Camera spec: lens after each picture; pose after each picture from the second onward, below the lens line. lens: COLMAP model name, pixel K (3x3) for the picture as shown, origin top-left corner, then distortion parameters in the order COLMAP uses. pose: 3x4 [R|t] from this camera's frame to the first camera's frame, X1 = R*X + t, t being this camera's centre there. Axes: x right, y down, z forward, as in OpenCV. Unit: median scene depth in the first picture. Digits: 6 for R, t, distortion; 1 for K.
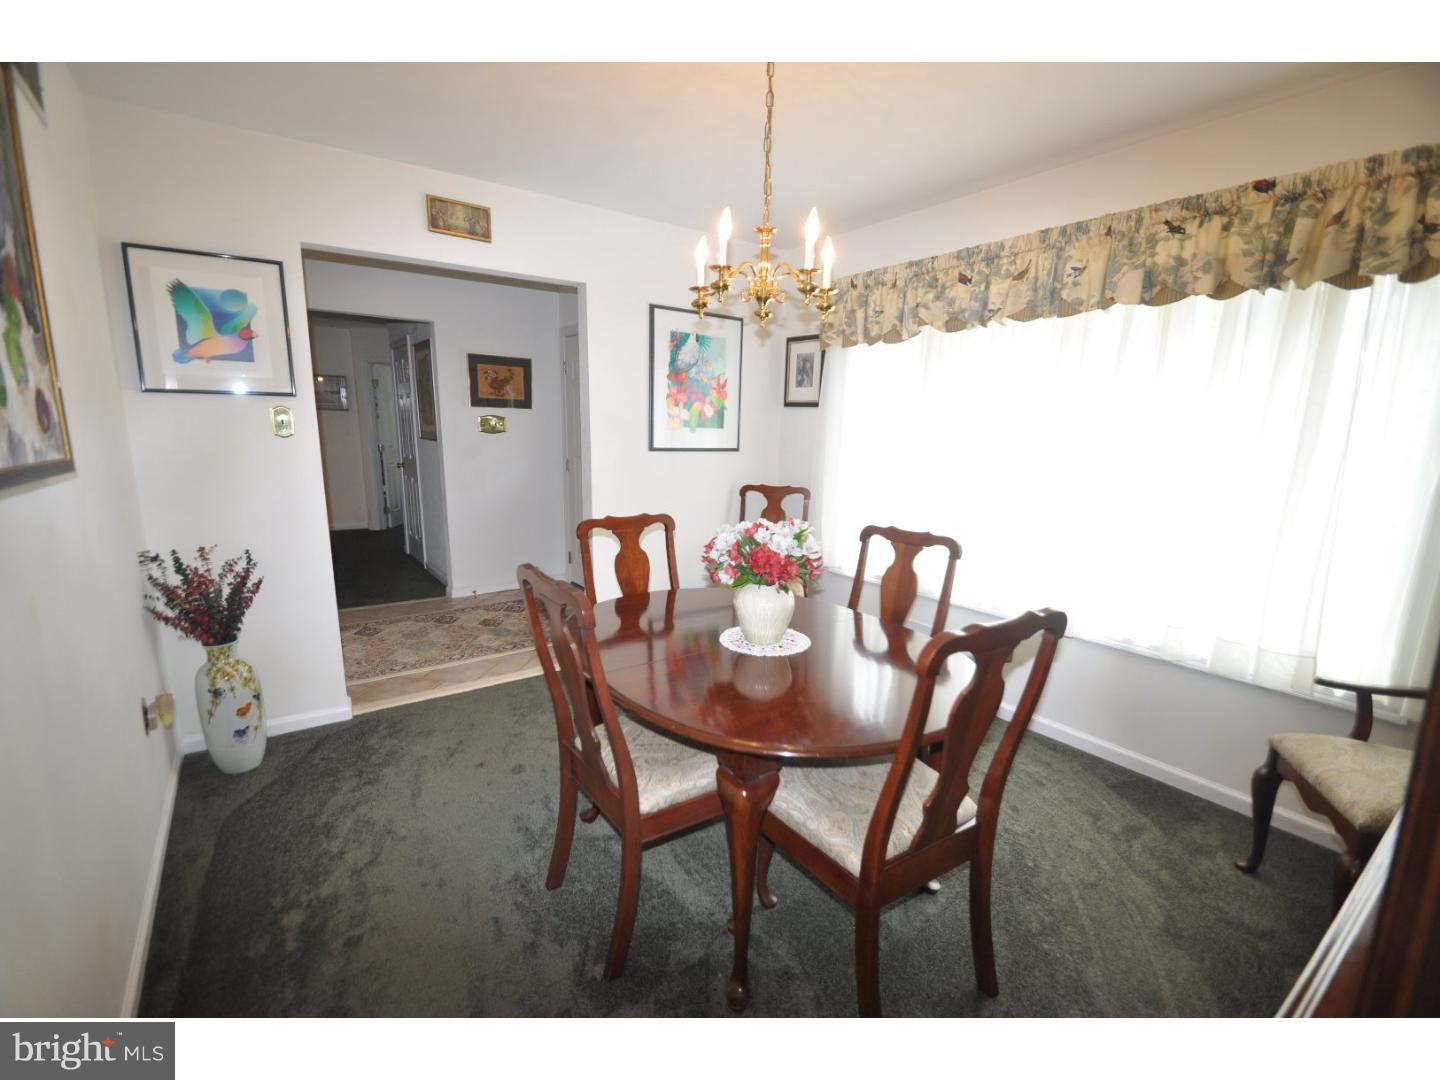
lens RADIAL K [[640.6, 0, 719.4], [0, 640.6, 545.4], [0, 0, 1]] dist [0.009472, -0.011241]
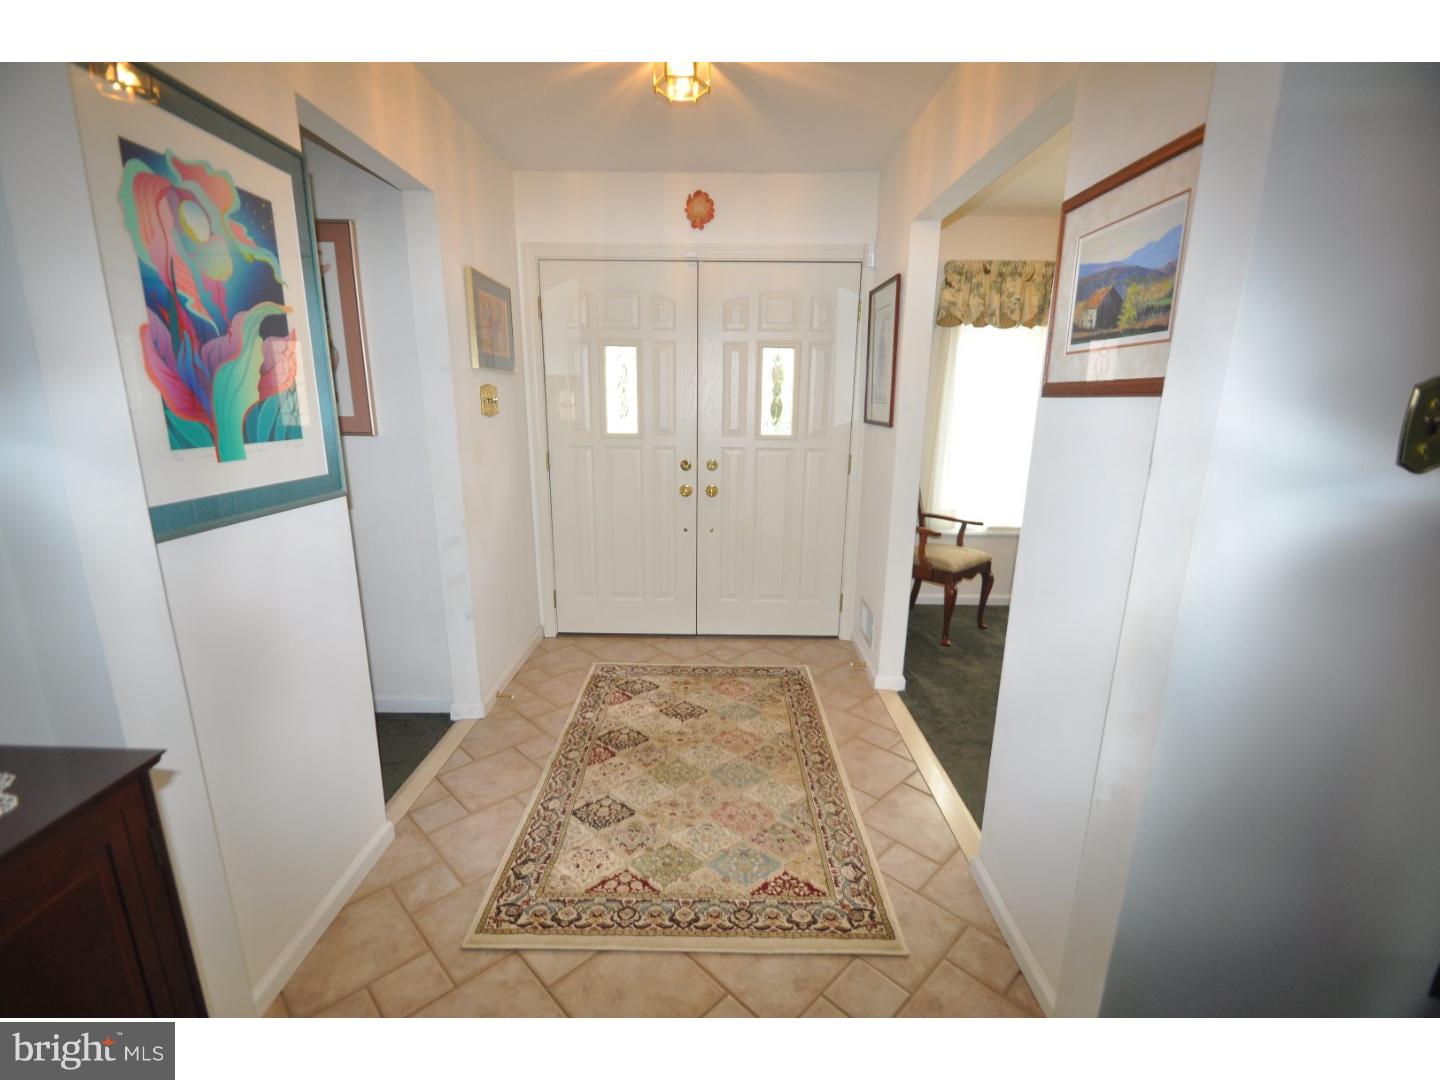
lens RADIAL K [[640.6, 0, 721.5], [0, 640.6, 544.8], [0, 0, 1]] dist [0.009472, -0.011241]
pose [[0.583284, -0.193030, 0.788999, -1.019049], [0.146612, 0.980418, 0.131476, -0.154742], [-0.798927, 0.038989, 0.600163, 0.720090]]
